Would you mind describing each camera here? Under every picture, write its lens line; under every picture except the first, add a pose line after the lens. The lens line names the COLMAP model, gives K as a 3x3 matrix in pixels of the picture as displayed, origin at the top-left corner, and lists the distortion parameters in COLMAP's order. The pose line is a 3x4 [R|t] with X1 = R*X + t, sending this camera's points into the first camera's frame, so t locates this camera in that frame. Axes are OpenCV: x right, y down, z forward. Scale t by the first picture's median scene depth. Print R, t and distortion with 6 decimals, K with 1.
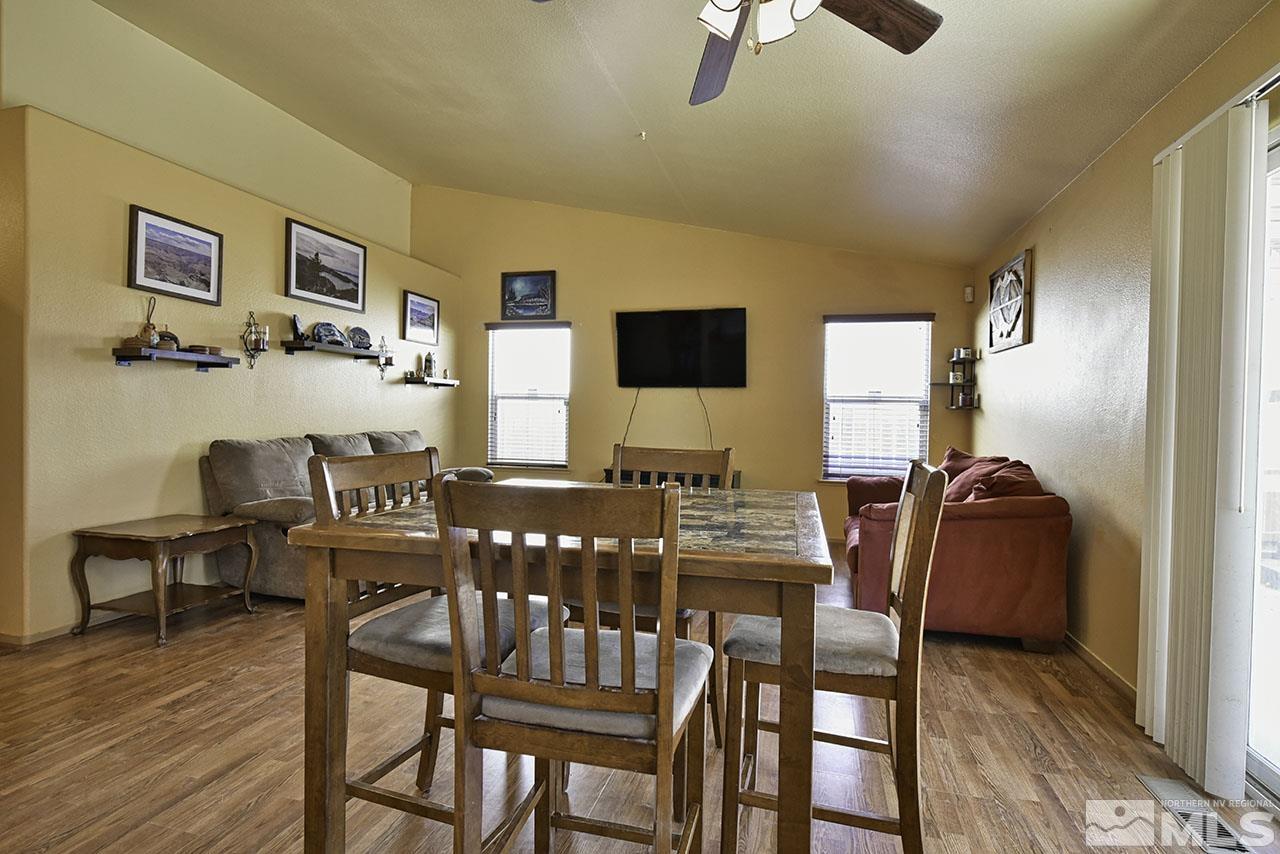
lens RADIAL K [[638.3, 0, 647.6], [0, 638.3, 423.5], [0, 0, 1]] dist [-0.002717, -0.000372]
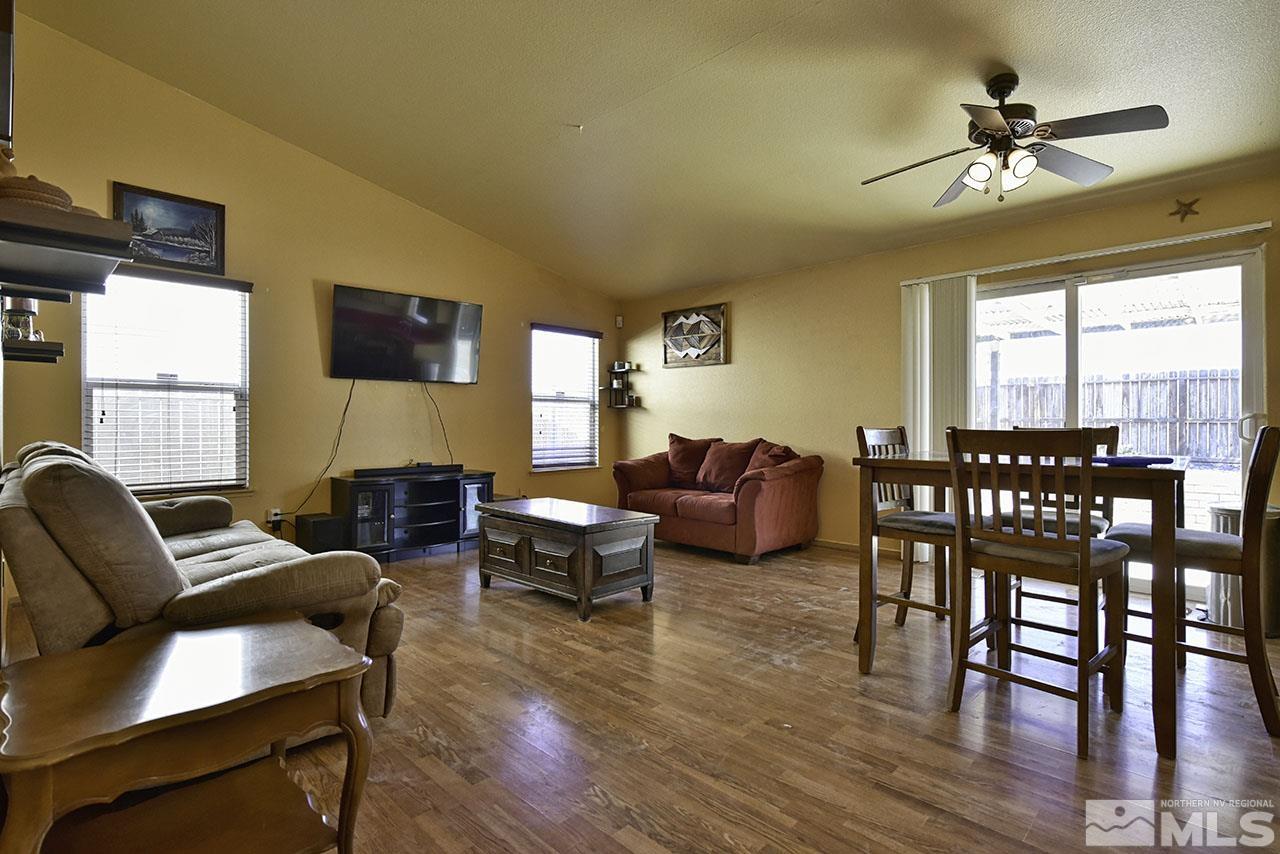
lens RADIAL K [[604.5, 0, 646.3], [0, 604.5, 425.8], [0, 0, 1]] dist [-0.010974, 0.000347]
pose [[0.492122, -0.020651, 0.870281, -0.541017], [0.019408, 0.999730, 0.012748, 0.000432], [-0.870310, 0.010617, 0.492390, 0.310835]]
